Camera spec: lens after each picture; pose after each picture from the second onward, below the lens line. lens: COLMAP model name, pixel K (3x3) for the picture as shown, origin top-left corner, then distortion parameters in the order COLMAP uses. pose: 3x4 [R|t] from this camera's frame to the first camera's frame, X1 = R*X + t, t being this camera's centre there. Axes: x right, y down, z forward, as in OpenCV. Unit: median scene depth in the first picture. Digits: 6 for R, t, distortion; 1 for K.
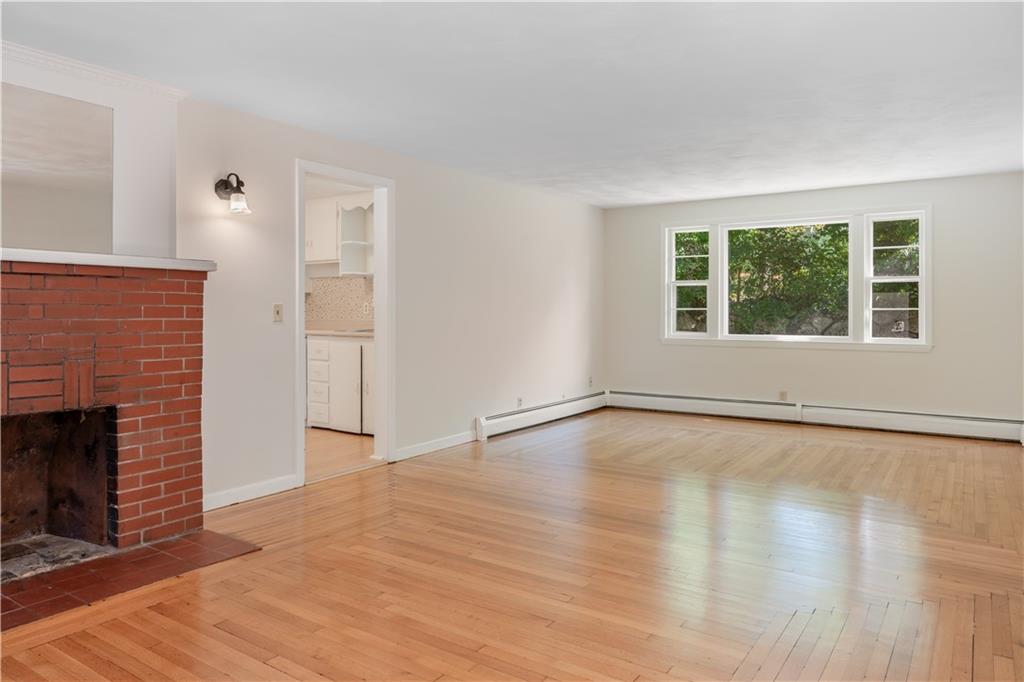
lens RADIAL K [[693.9, 0, 509.3], [0, 693.9, 311.3], [0, 0, 1]] dist [-0.006755, -0.003541]
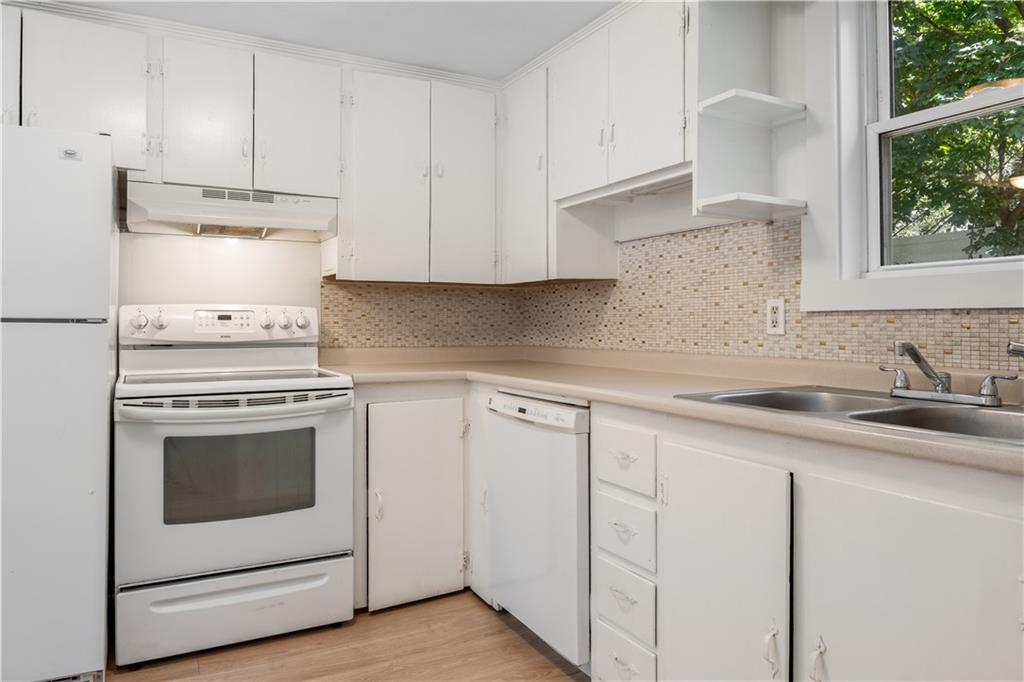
lens RADIAL K [[693.9, 0, 509.3], [0, 693.9, 311.3], [0, 0, 1]] dist [-0.006755, -0.003541]
pose [[0.886875, -0.005429, -0.461977, -0.331732], [-0.004365, 0.999788, -0.020130, 0.000418], [0.461989, 0.019870, 0.886663, 1.306899]]
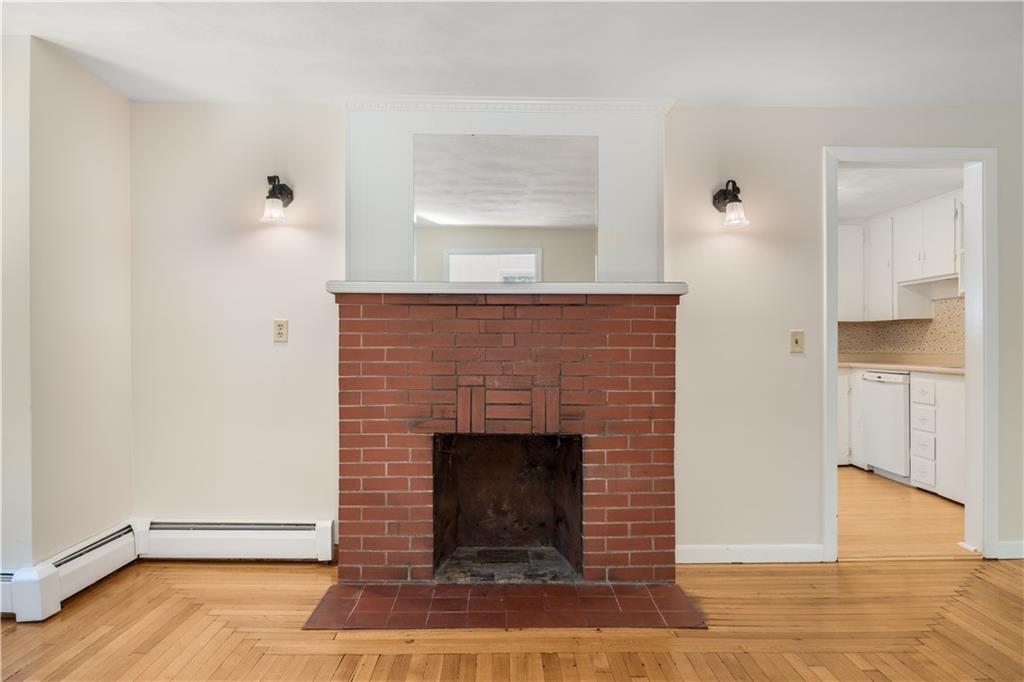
lens RADIAL K [[689.4, 0, 512.4], [0, 689.4, 345.1], [0, 0, 1]] dist [-0.009102, -0.000376]
pose [[0.580420, 0.001410, -0.814316, 0.160795], [-0.000204, 0.999999, 0.001586, 0.005828], [0.814317, -0.000754, 0.580420, 0.316210]]
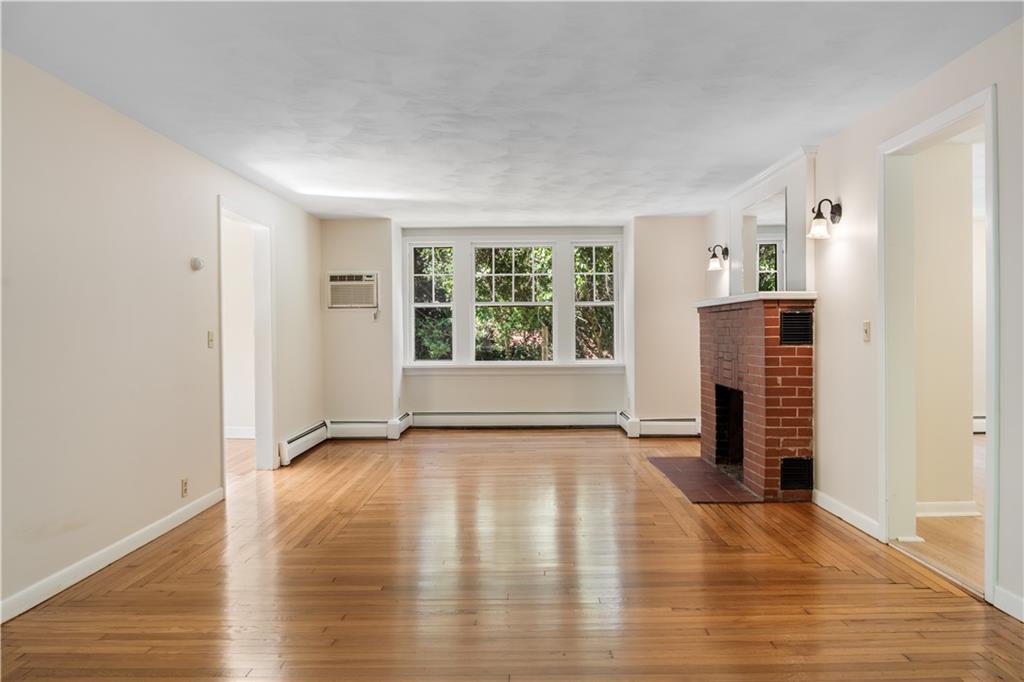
lens RADIAL K [[689.4, 0, 512.4], [0, 689.4, 345.1], [0, 0, 1]] dist [-0.009102, -0.000376]
pose [[-0.833397, 0.019407, -0.552334, 0.652478], [0.011291, 0.999773, 0.018091, -0.002001], [0.552559, 0.008840, -0.833427, 1.822212]]
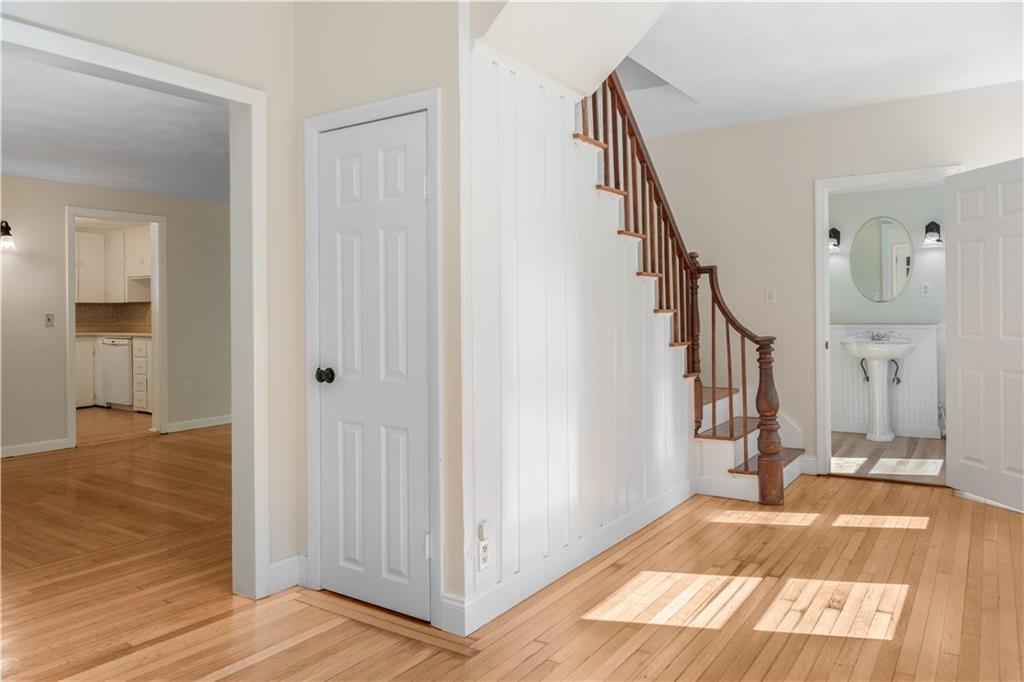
lens RADIAL K [[714.5, 0, 513.0], [0, 714.5, 312.8], [0, 0, 1]] dist [-0.000330, -0.001078]
pose [[0.999975, -0.004037, 0.005845, 0.705213], [0.004045, 0.999991, -0.001355, -0.007343], [-0.005840, 0.001379, 0.999982, -0.512884]]
